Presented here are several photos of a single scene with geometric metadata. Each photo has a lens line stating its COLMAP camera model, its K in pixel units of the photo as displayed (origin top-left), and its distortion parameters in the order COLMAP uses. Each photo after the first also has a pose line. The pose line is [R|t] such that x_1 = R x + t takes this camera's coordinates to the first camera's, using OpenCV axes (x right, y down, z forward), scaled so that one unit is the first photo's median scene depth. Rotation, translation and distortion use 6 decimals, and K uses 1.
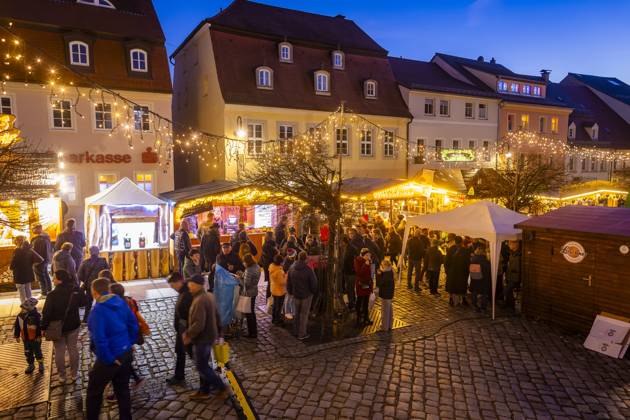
lens RADIAL K [[425.8, 0, 312.9], [0, 425.8, 202.7], [0, 0, 1]] dist [0.004180, 0.008557]
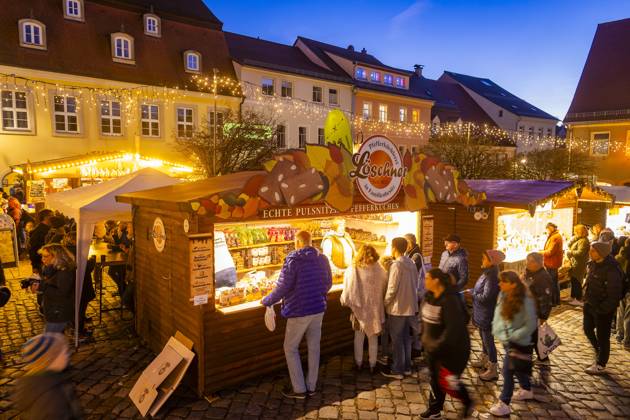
lens RADIAL K [[416.5, 0, 313.0], [0, 416.5, 207.4], [0, 0, 1]] dist [0.000555, 0.001483]
pose [[0.987784, -0.002154, 0.155812, 0.196461], [0.000952, 0.999969, 0.007788, 0.017686], [-0.155824, -0.007545, 0.987756, 0.101445]]
